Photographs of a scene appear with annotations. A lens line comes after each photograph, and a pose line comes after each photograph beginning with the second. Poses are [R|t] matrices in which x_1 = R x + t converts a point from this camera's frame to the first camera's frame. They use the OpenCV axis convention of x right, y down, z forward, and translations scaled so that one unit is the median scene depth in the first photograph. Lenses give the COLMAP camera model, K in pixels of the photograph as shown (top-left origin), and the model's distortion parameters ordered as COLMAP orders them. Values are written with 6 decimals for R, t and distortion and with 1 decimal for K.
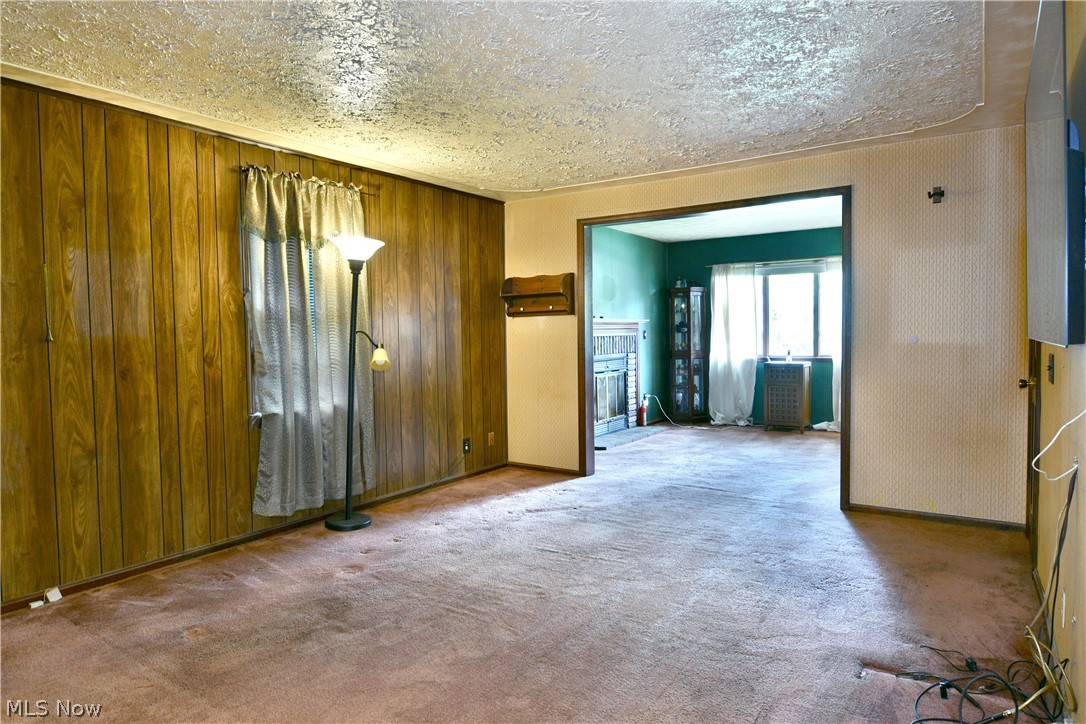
lens RADIAL K [[665.7, 0, 543.0], [0, 665.7, 362.0], [0, 0, 1]] dist [-0.002328, -0.000342]
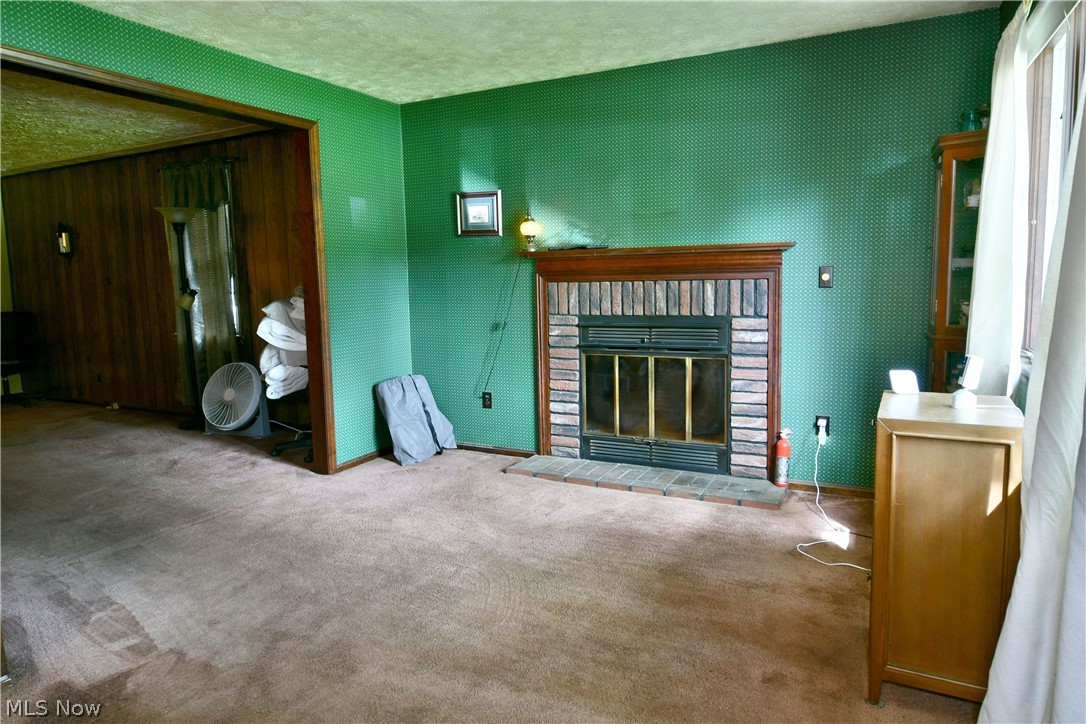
lens RADIAL K [[665.7, 0, 543.0], [0, 665.7, 362.0], [0, 0, 1]] dist [-0.002328, -0.000342]
pose [[0.097224, 0.108210, -0.989362, 0.614625], [-0.036707, 0.993785, 0.105087, -0.025562], [0.994585, 0.026100, 0.100592, 0.889752]]
